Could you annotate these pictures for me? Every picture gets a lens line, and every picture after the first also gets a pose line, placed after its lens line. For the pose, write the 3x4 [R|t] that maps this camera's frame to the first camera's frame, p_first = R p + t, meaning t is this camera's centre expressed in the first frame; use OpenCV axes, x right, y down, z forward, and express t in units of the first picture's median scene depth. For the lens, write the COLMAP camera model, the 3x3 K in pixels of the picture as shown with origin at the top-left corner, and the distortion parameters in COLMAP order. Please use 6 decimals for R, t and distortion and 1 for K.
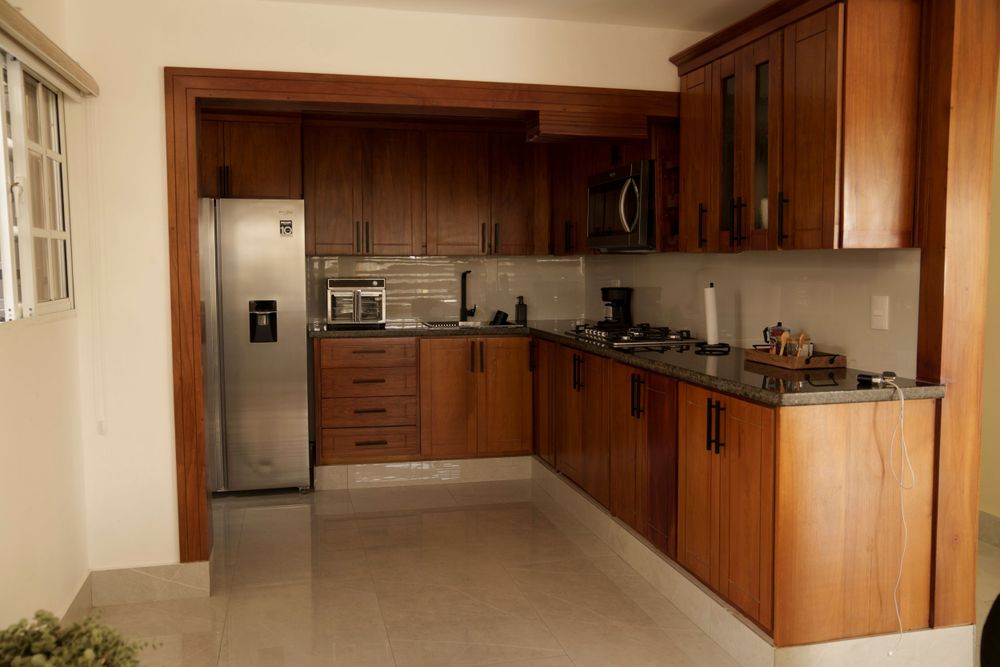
lens RADIAL K [[837.4, 0, 499.2], [0, 837.4, 333.0], [0, 0, 1]] dist [-0.006691, 0.024107]
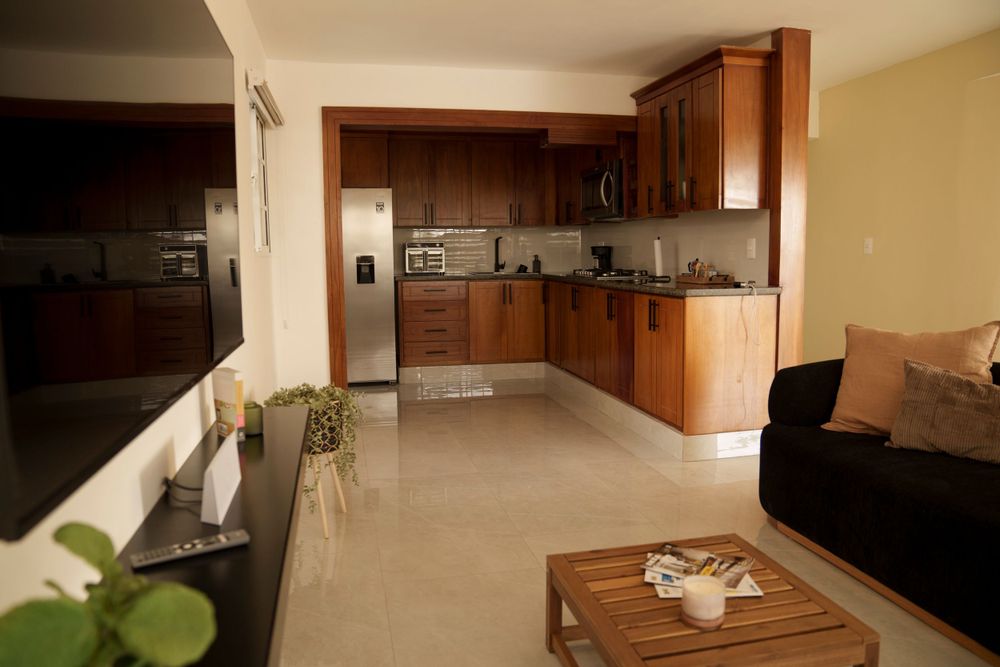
lens RADIAL K [[706.1, 0, 500.1], [0, 706.1, 331.7], [0, 0, 1]] dist [-0.066211, -0.002826]
pose [[0.999726, -0.006170, -0.022558, -0.015295], [0.006865, 0.999500, 0.030856, 0.075502], [0.022357, -0.031003, 0.999269, -0.332852]]
